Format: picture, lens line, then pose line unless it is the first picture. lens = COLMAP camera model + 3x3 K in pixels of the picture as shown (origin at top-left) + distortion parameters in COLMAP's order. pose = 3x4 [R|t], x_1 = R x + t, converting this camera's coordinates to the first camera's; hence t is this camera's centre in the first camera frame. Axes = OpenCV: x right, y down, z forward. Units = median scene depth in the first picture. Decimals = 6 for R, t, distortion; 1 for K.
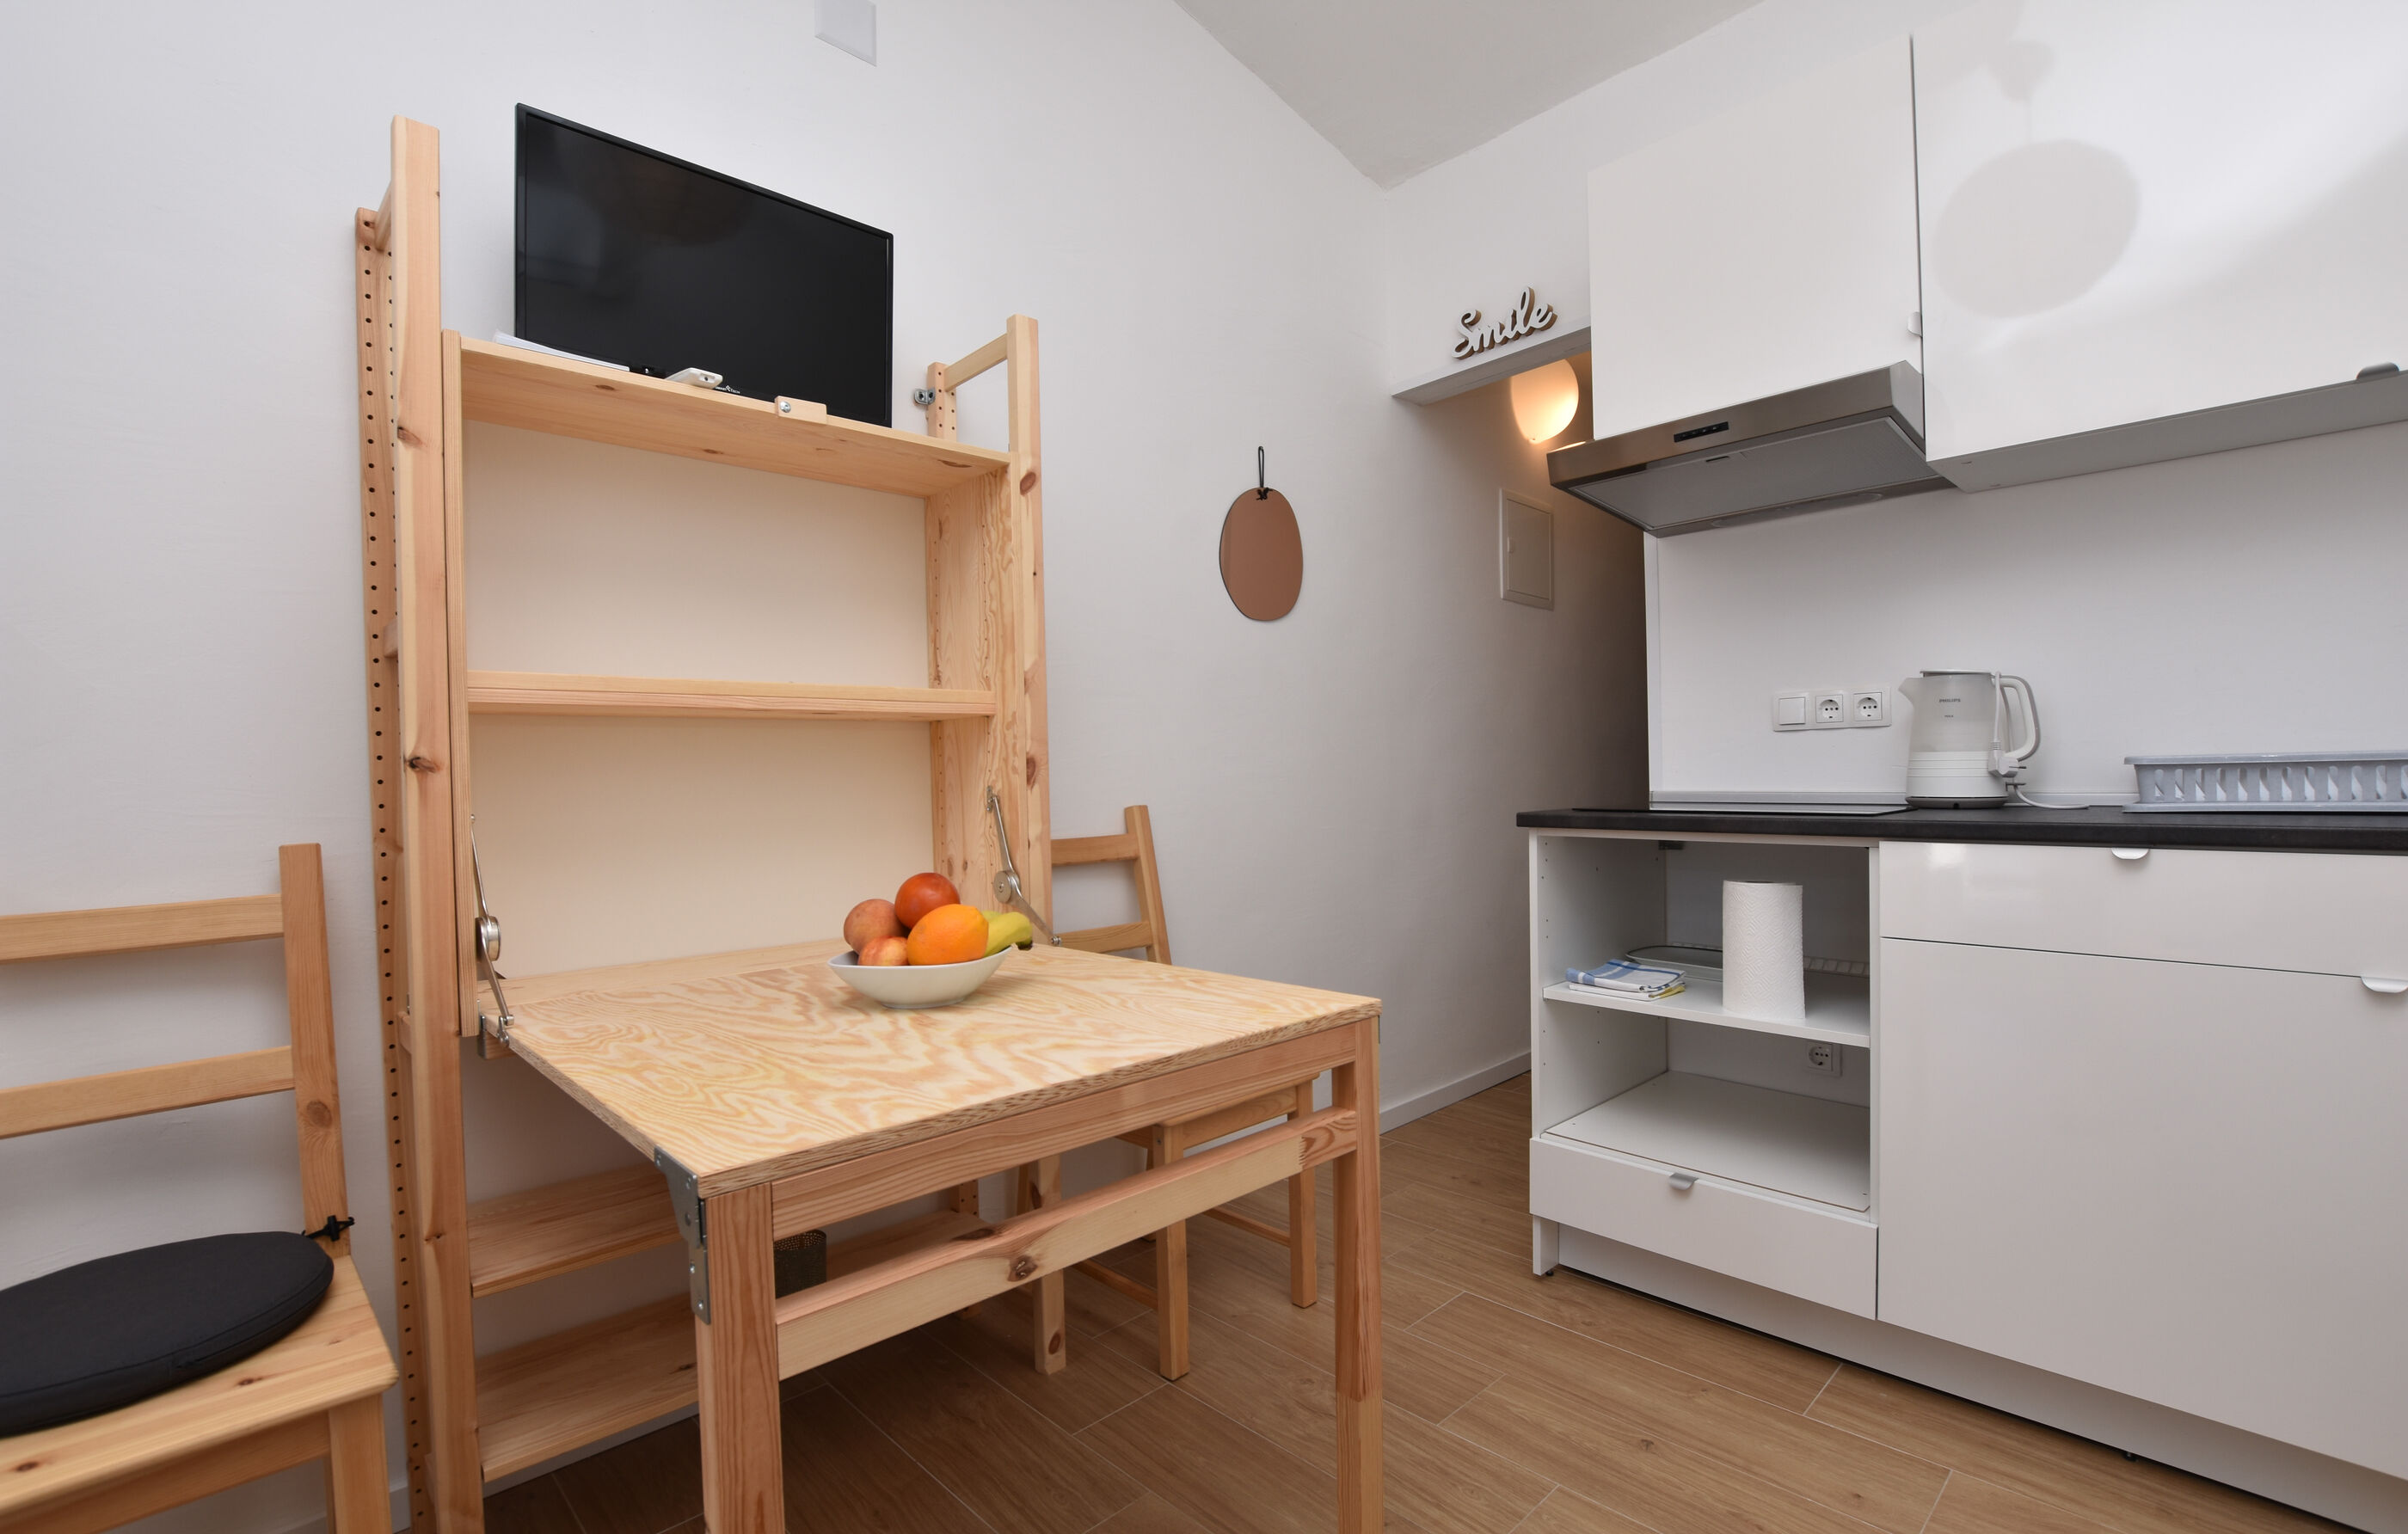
lens RADIAL K [[1068.3, 0, 1196.7], [0, 1068.3, 792.5], [0, 0, 1]] dist [-0.029934, 0.000311]
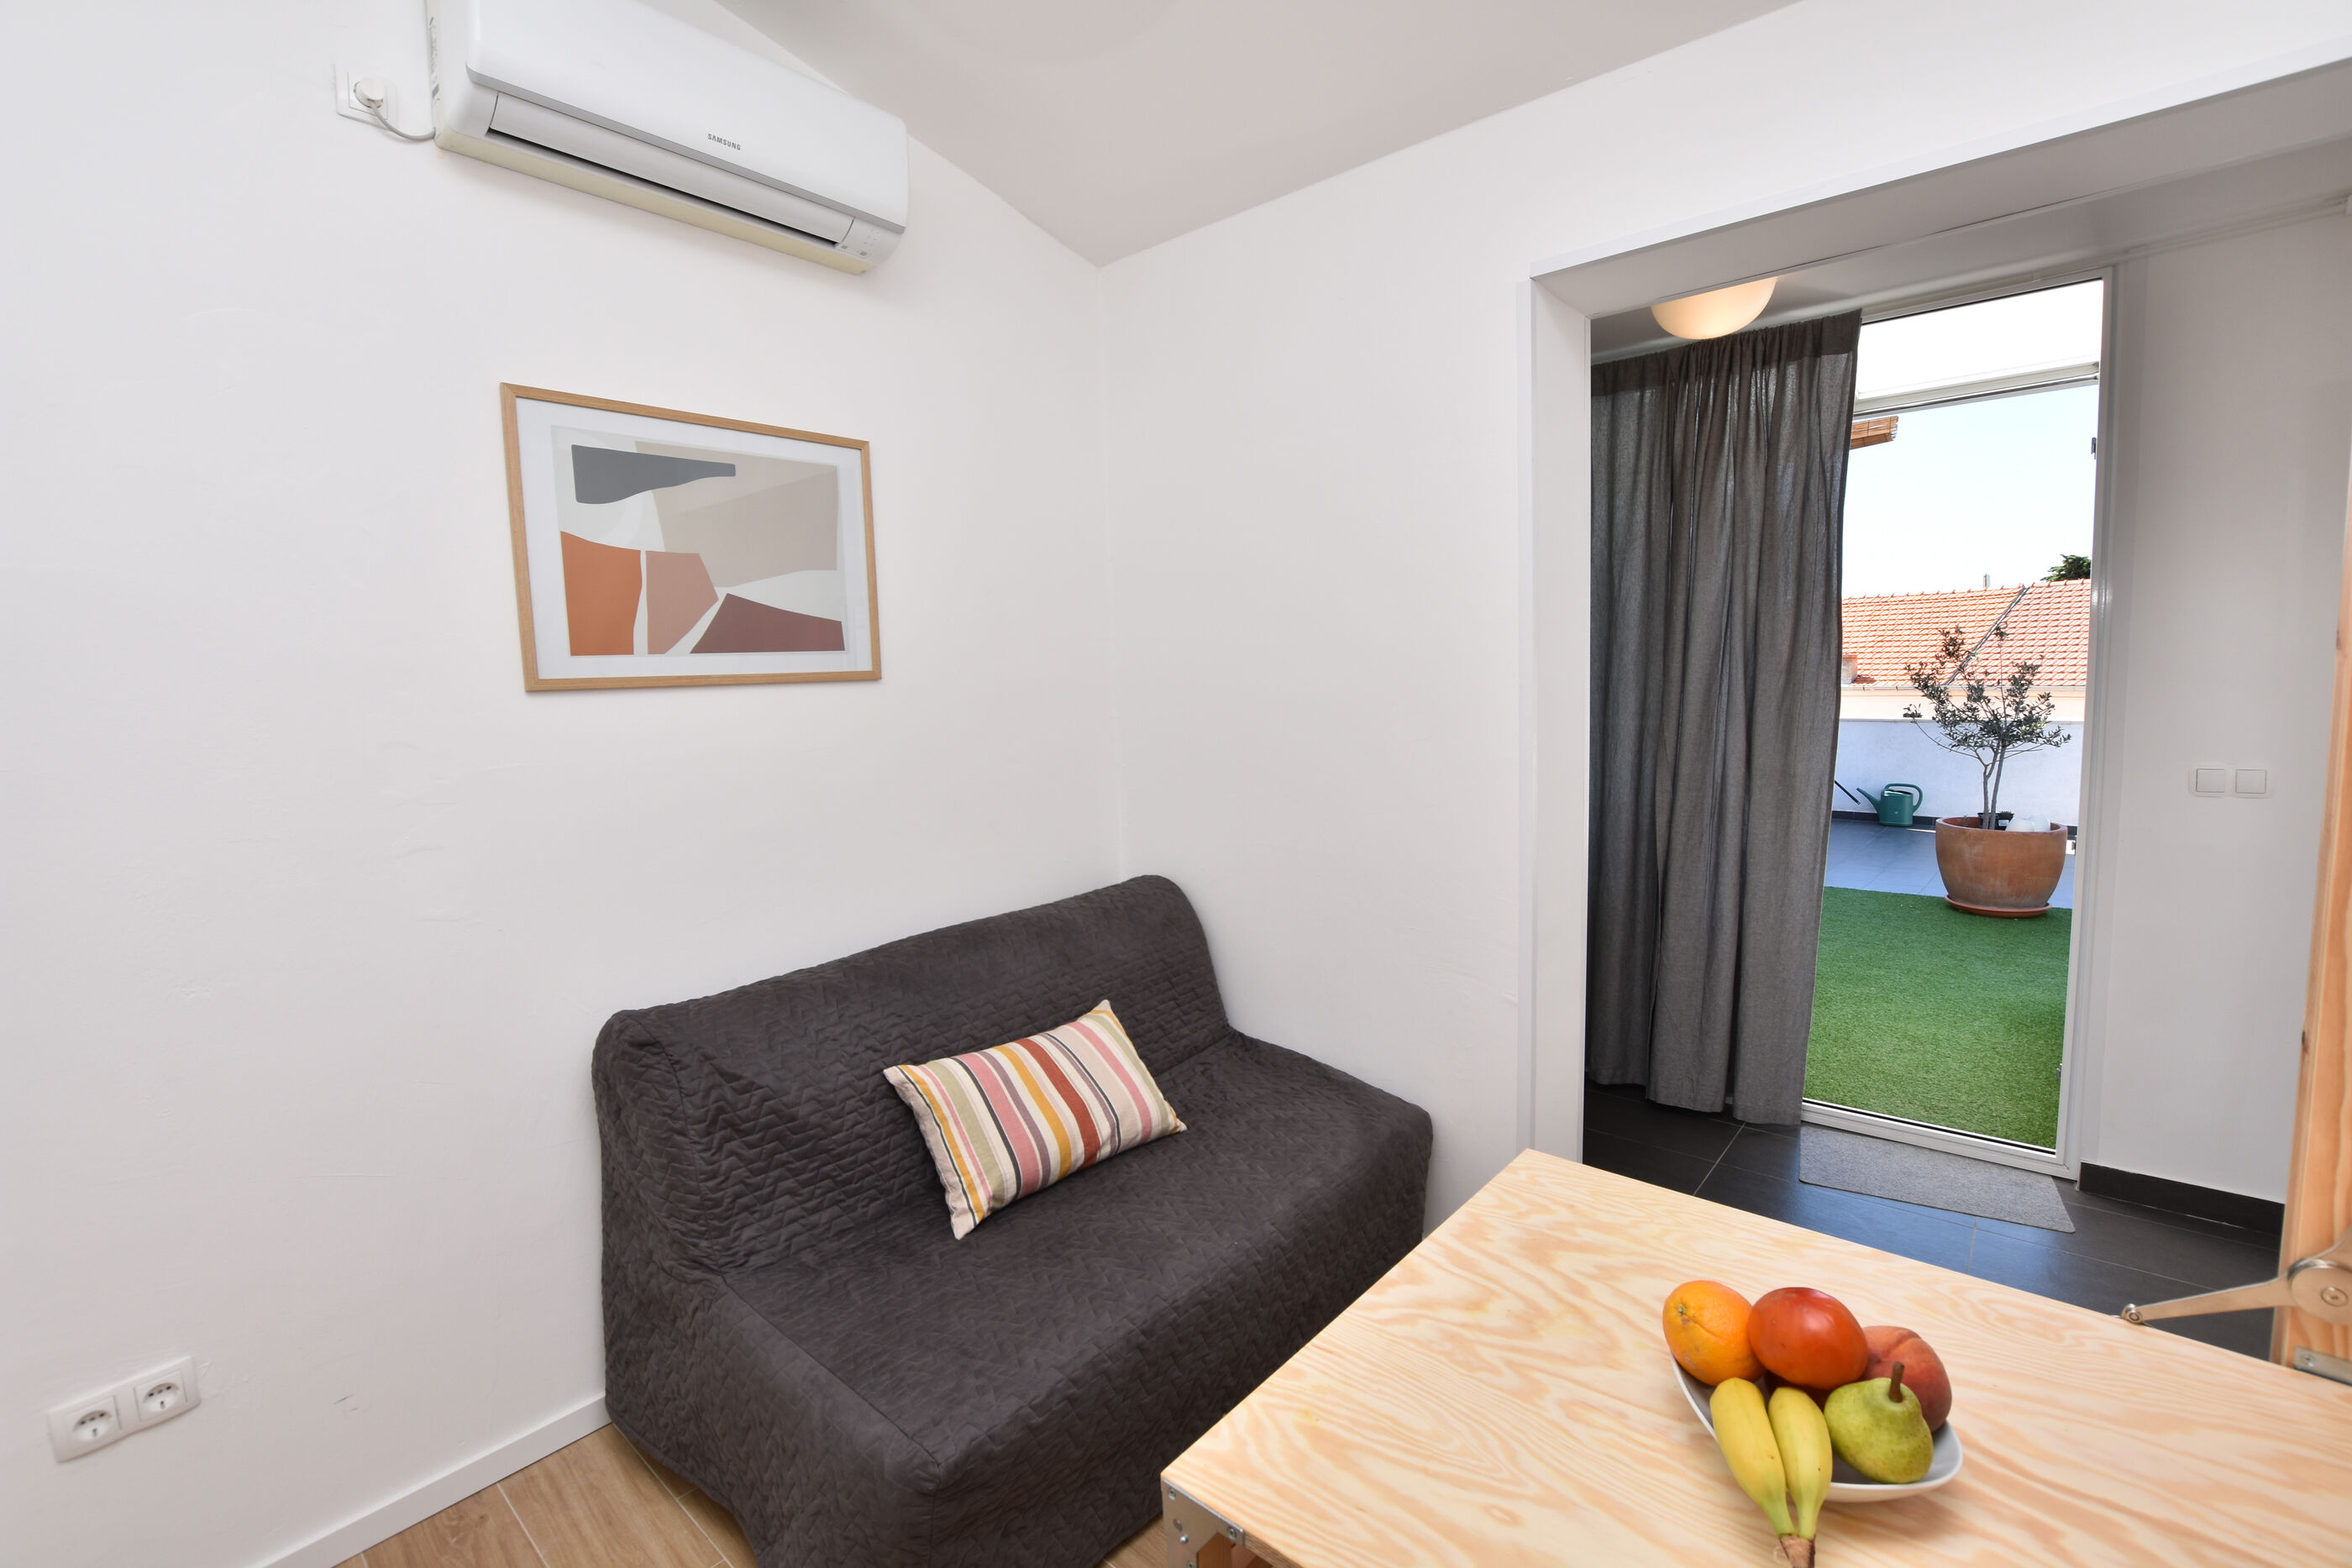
lens RADIAL K [[1031.4, 0, 1172.7], [0, 1031.4, 773.3], [0, 0, 1]] dist [-0.031962, 0.002932]
pose [[-0.994765, 0.064240, -0.079473, 0.129884], [0.054394, 0.991236, 0.120382, -0.254607], [0.086510, 0.115429, -0.989541, 1.128320]]
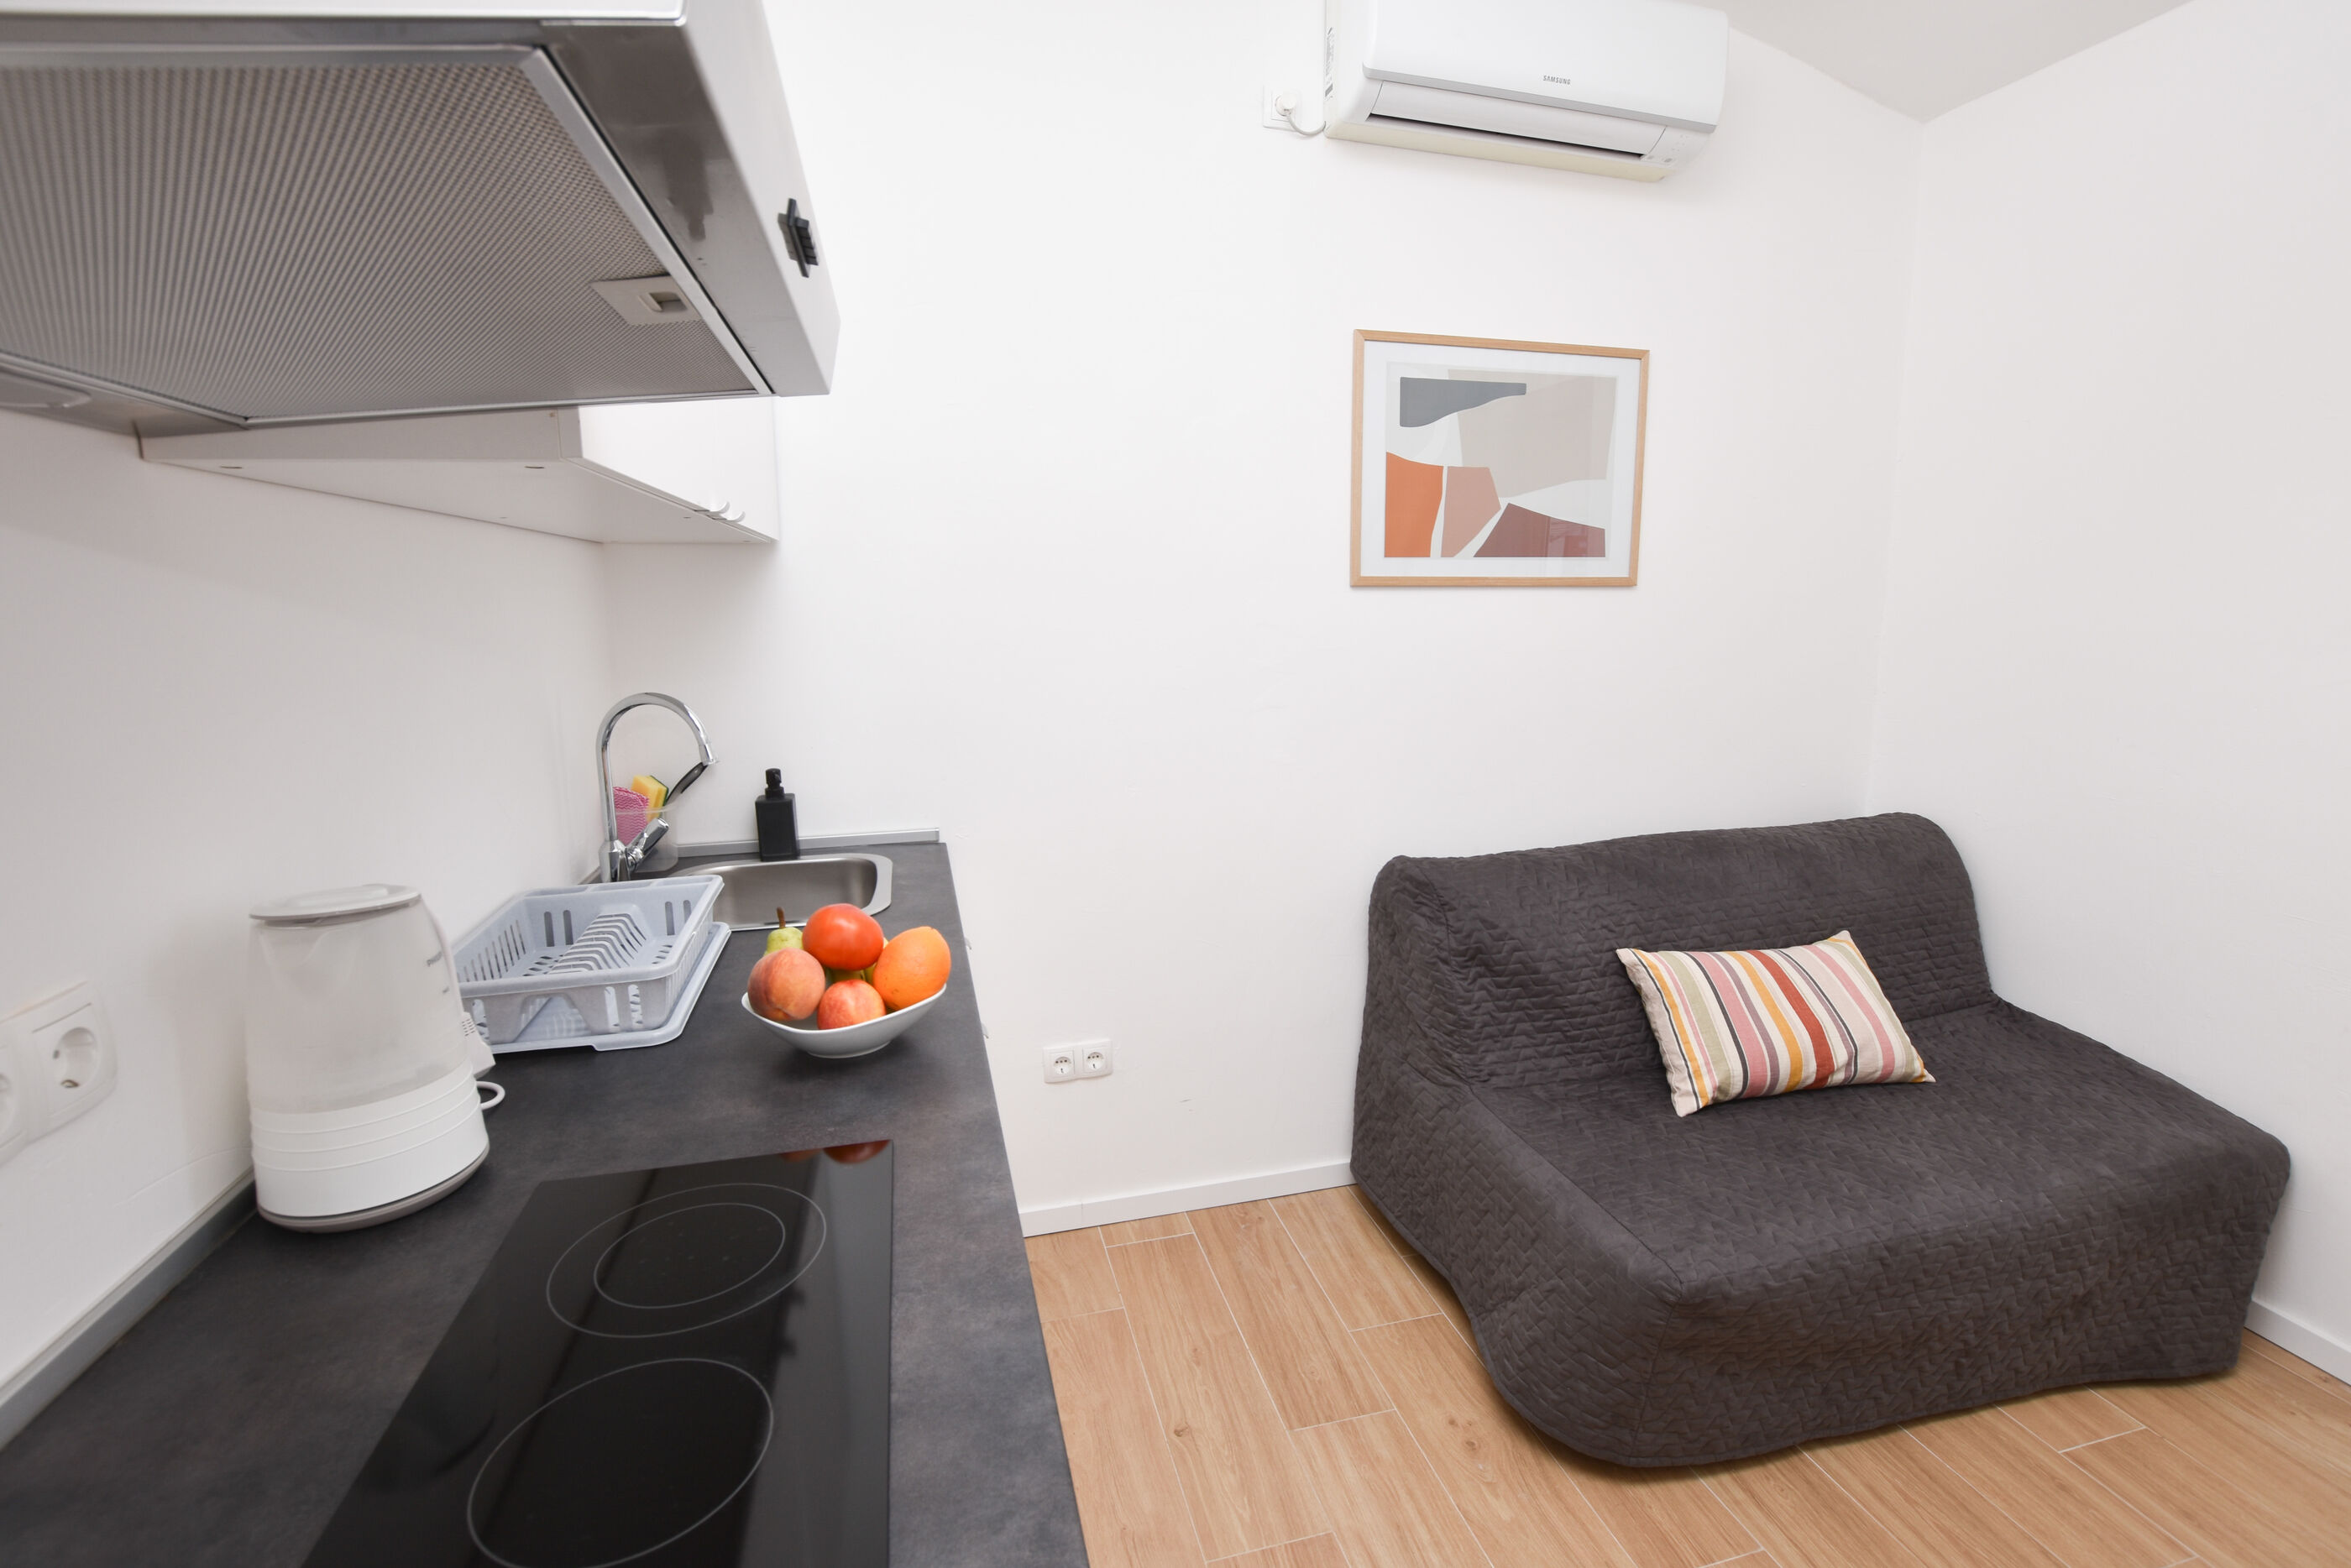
lens RADIAL K [[1058.1, 0, 1175.5], [0, 1058.1, 771.7], [0, 0, 1]] dist [-0.032877, 0.004673]
pose [[-0.872820, -0.046945, 0.485778, 0.235050], [0.038984, 0.985476, 0.165280, -0.246568], [-0.486482, 0.163198, -0.858313, 1.306410]]
